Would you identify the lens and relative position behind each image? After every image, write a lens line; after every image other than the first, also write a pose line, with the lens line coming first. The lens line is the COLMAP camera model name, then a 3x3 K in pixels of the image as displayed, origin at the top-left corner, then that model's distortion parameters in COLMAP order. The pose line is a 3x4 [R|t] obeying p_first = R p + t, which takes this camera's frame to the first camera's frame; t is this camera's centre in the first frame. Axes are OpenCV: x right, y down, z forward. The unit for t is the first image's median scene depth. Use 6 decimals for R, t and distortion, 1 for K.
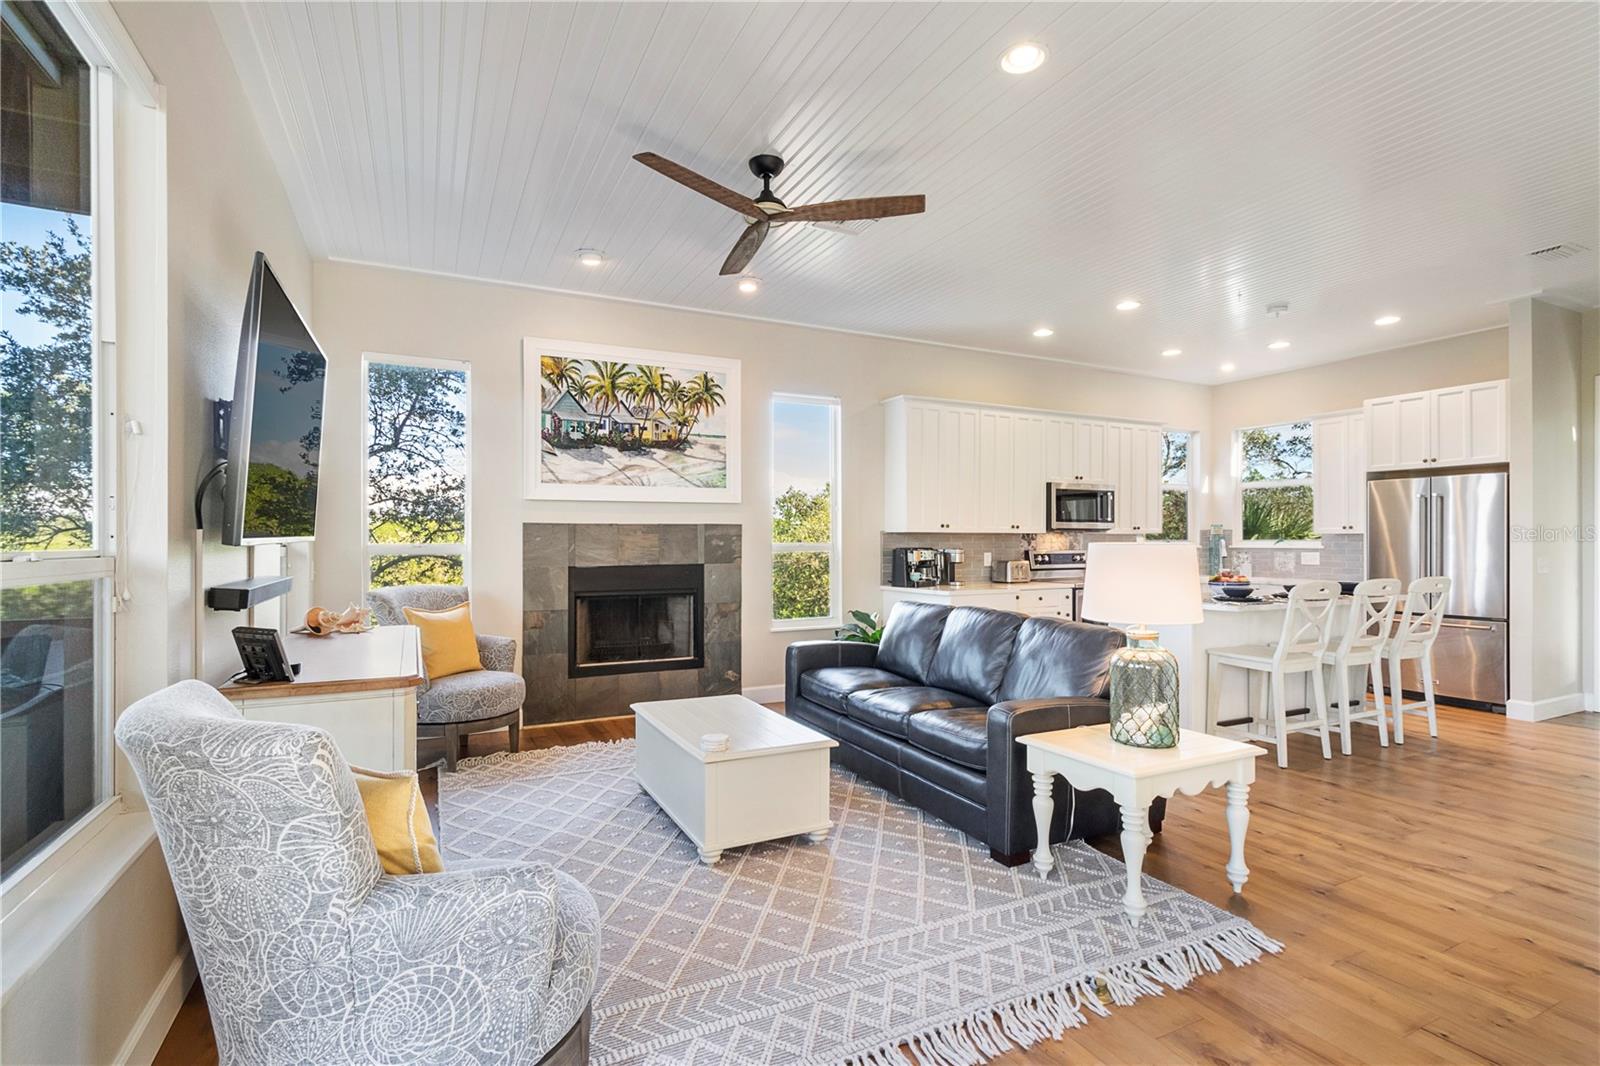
lens RADIAL K [[746.0, 0, 783.3], [0, 746.0, 540.7], [0, 0, 1]] dist [0.004957, -0.000513]
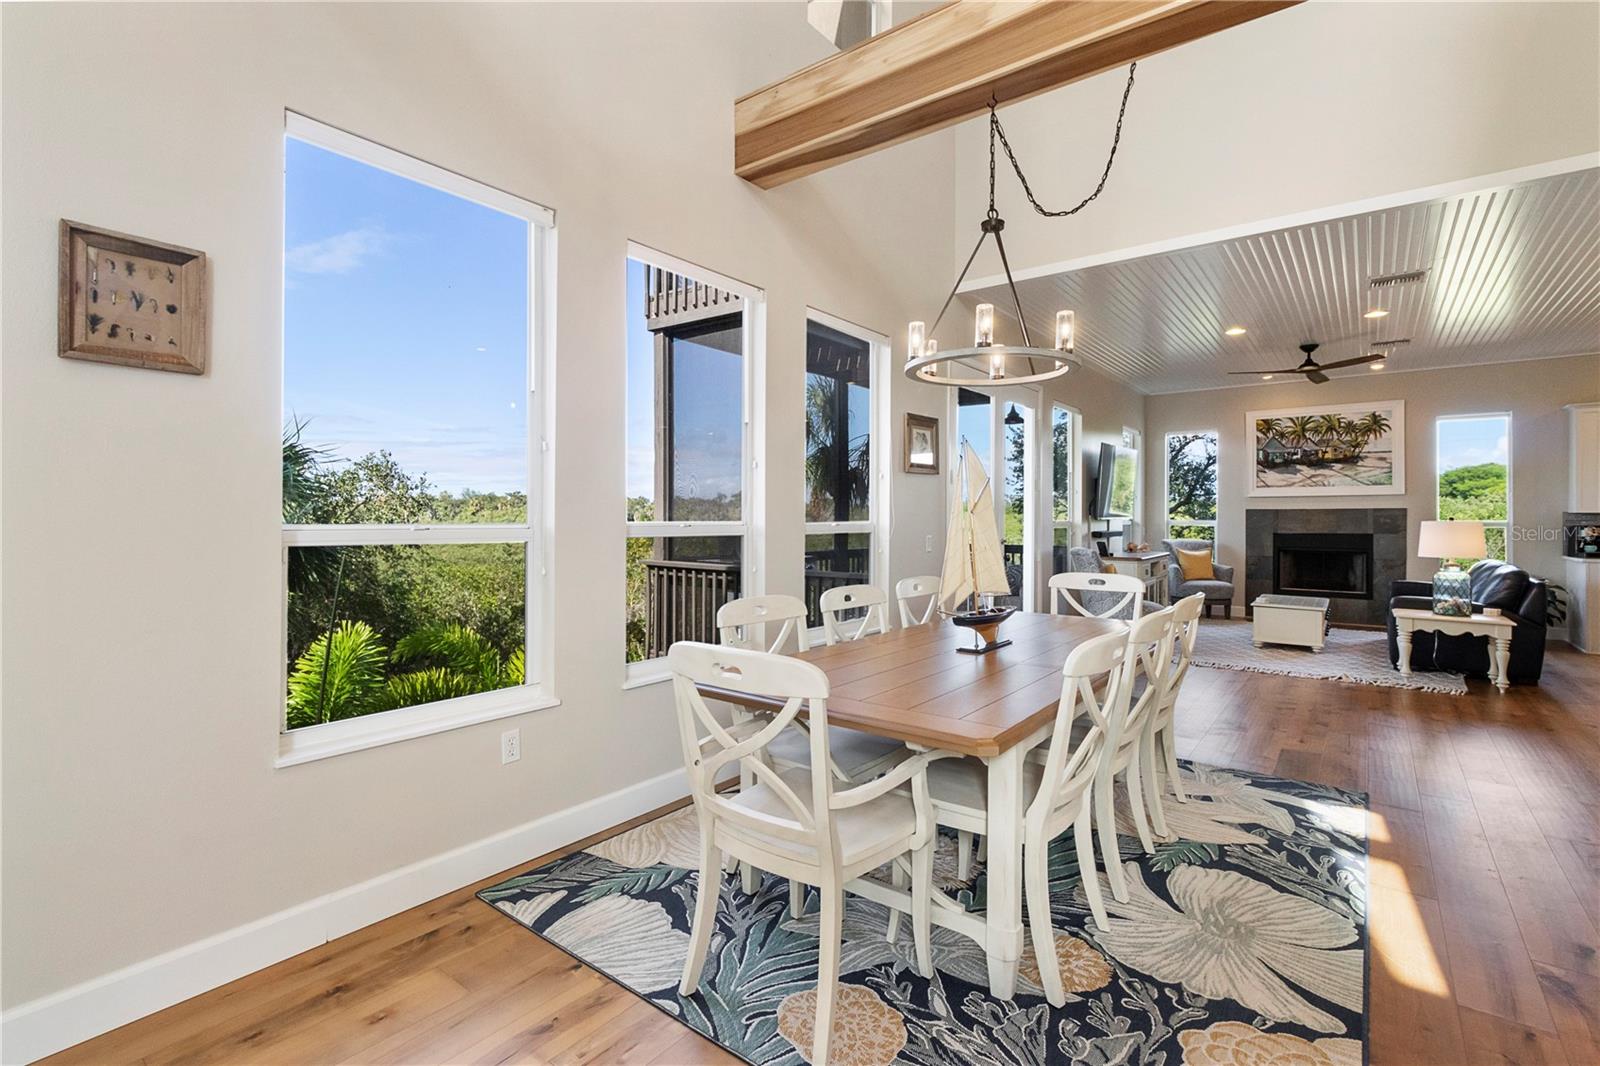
lens RADIAL K [[746.0, 0, 799.7], [0, 746.0, 512.9], [0, 0, 1]] dist [0.004957, -0.000513]
pose [[0.448034, -0.002454, -0.894013, 0.761992], [-0.002353, 0.999990, -0.003924, -0.003770], [0.894013, 0.003861, 0.448023, -0.786644]]
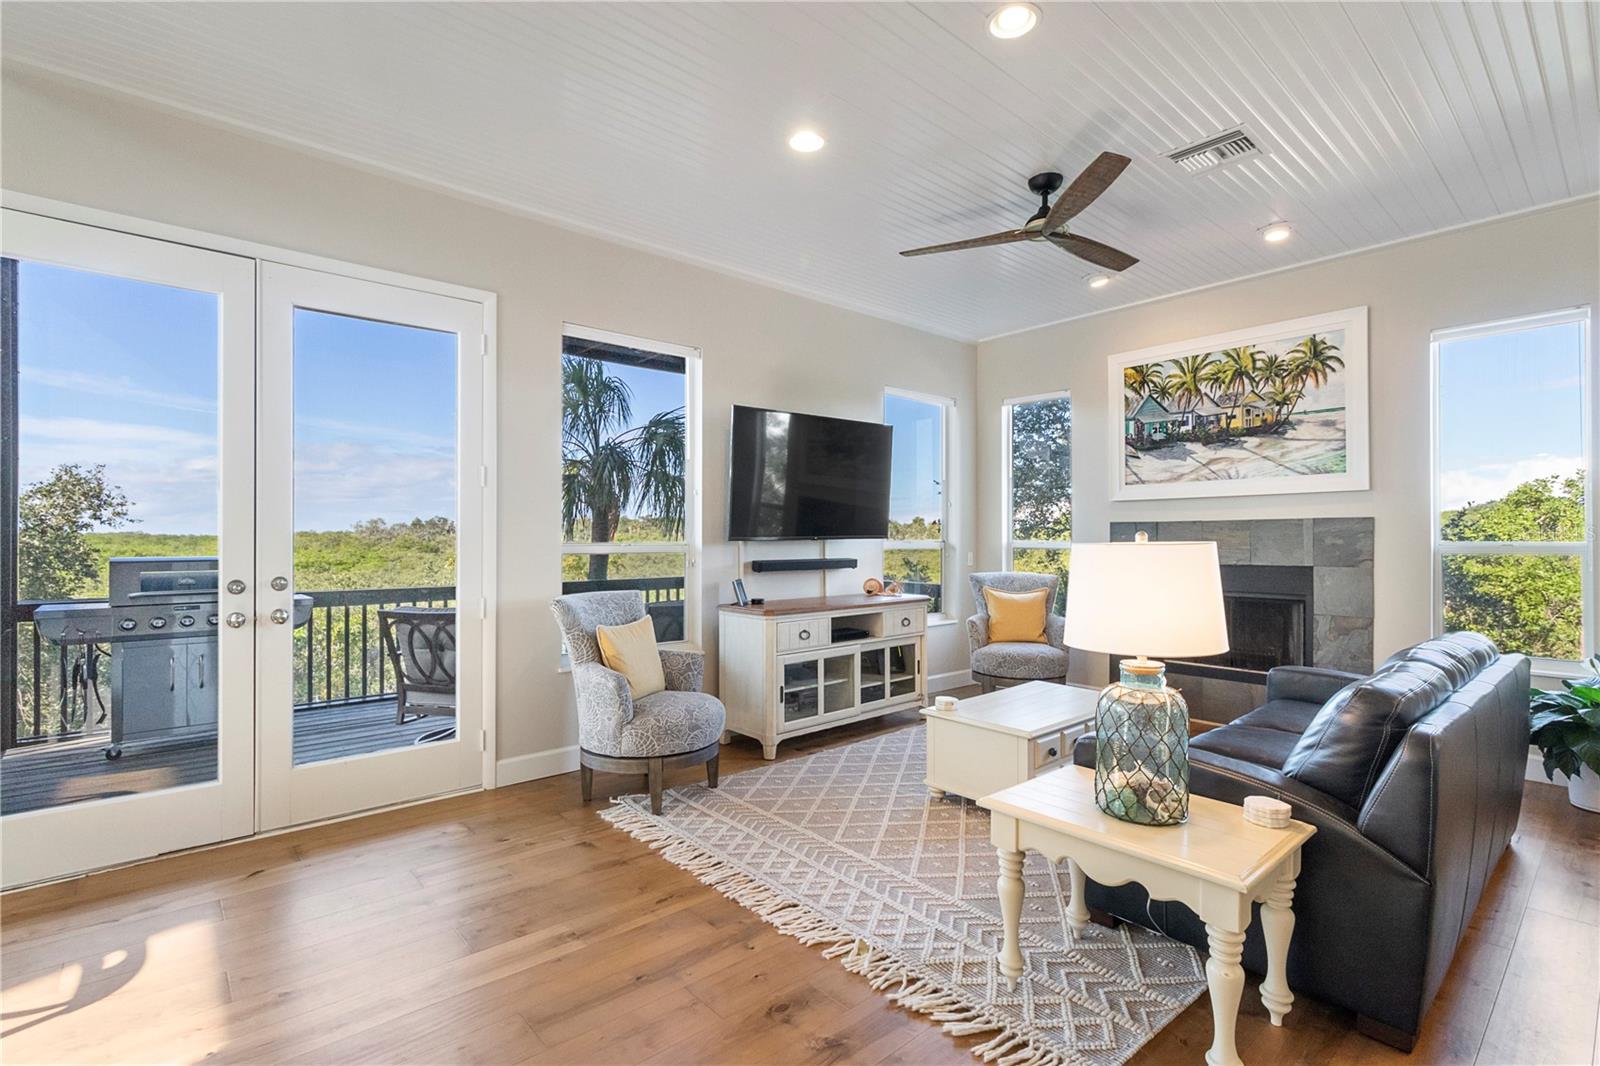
lens RADIAL K [[746.0, 0, 805.1], [0, 746.0, 530.5], [0, 0, 1]] dist [0.004957, -0.000513]
pose [[0.266369, -0.009935, -0.963820, 0.543069], [0.000129, 0.999947, -0.010271, -0.000513], [0.963871, 0.002611, 0.266356, 0.237203]]
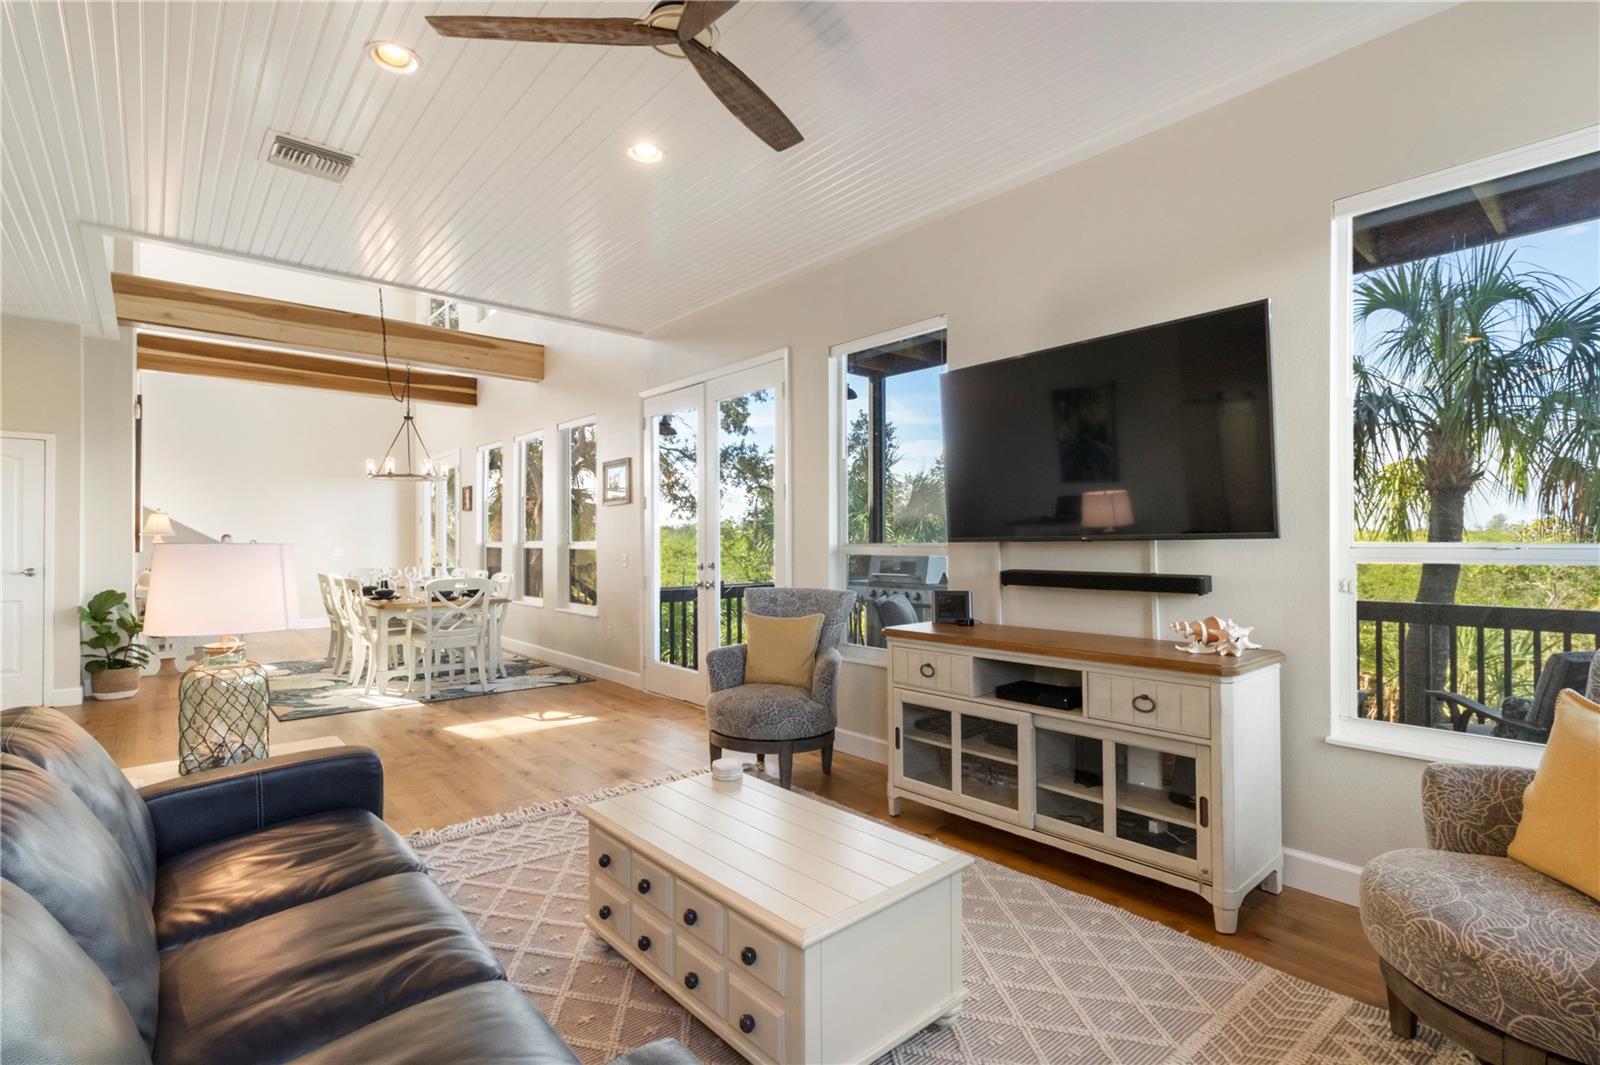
lens RADIAL K [[746.0, 0, 795.8], [0, 746.0, 536.6], [0, 0, 1]] dist [0.004957, -0.000513]
pose [[-0.966920, 0.000811, -0.255078, 0.029777], [0.002044, 0.999987, -0.004568, 0.000342], [0.255071, -0.004939, -0.966910, 0.980608]]
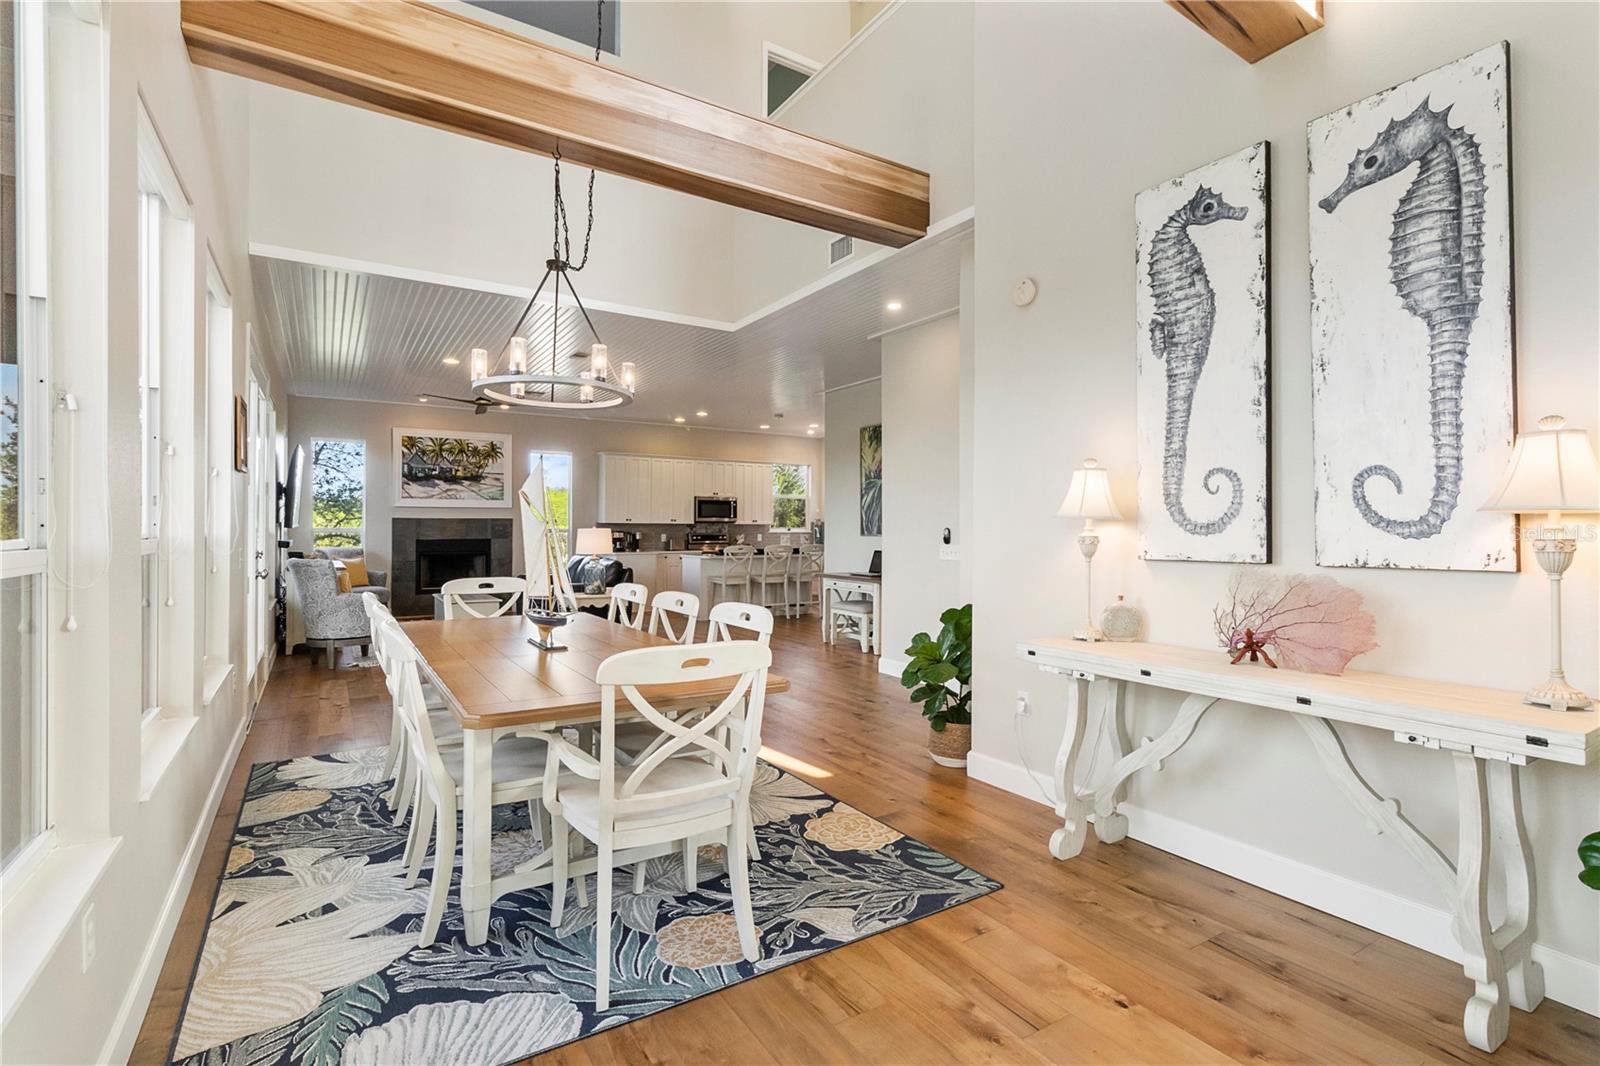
lens RADIAL K [[746.0, 0, 788.8], [0, 746.0, 528.2], [0, 0, 1]] dist [0.004957, -0.000513]
pose [[0.994068, 0.004295, 0.108672, 0.459857], [-0.004567, 0.999987, 0.002251, -0.004725], [-0.108661, -0.002734, 0.994075, -1.040925]]
